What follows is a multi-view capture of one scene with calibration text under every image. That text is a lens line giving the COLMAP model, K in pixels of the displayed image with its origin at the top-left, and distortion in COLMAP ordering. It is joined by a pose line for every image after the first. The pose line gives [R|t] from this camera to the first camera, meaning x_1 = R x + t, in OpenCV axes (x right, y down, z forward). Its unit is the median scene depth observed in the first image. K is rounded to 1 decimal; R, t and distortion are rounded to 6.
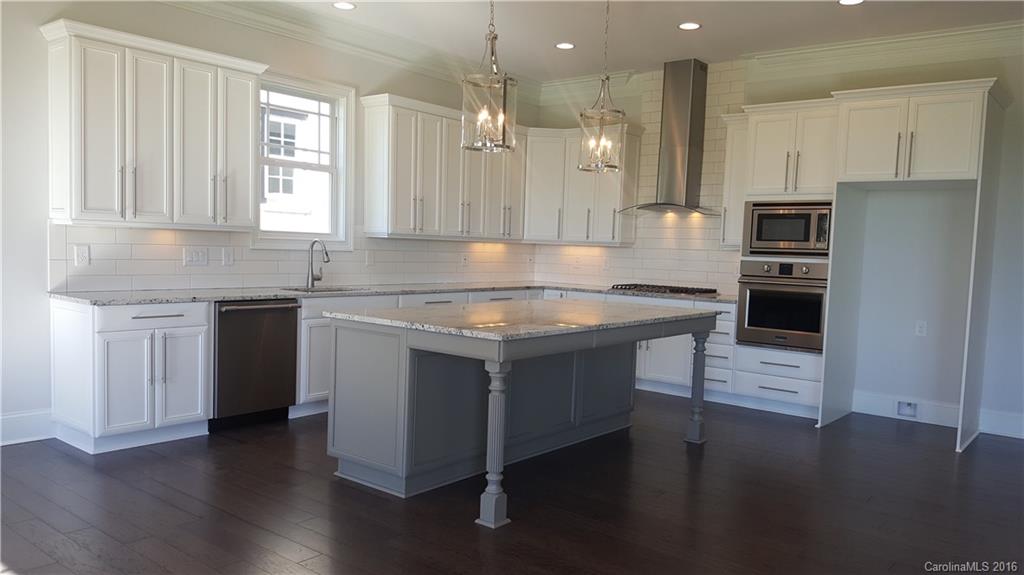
lens RADIAL K [[775.0, 0, 512.0], [0, 775.0, 287.5], [0, 0, 1]] dist [0.198470, -0.001544]
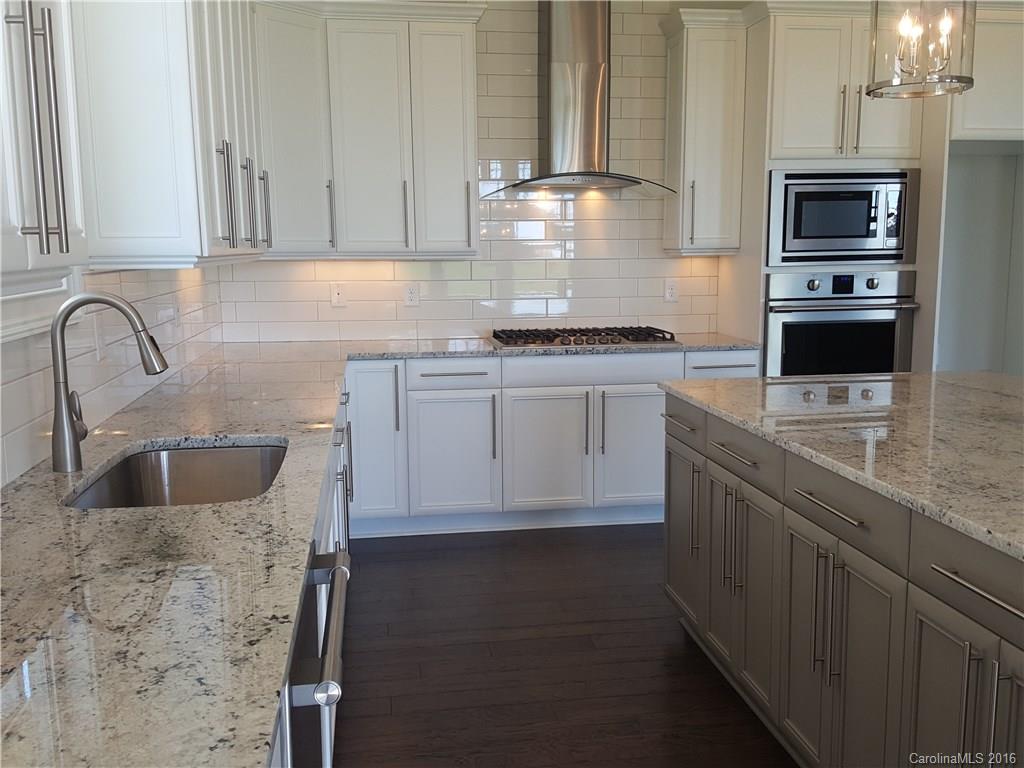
lens RADIAL K [[992.2, 0, 512.0], [0, 992.2, 384.0], [0, 0, 1]] dist [0.175875, -0.325678]
pose [[0.662803, -0.136991, 0.736156, -0.390690], [0.072870, 0.990257, 0.118667, -0.055924], [-0.745239, -0.025009, 0.666328, 0.652336]]
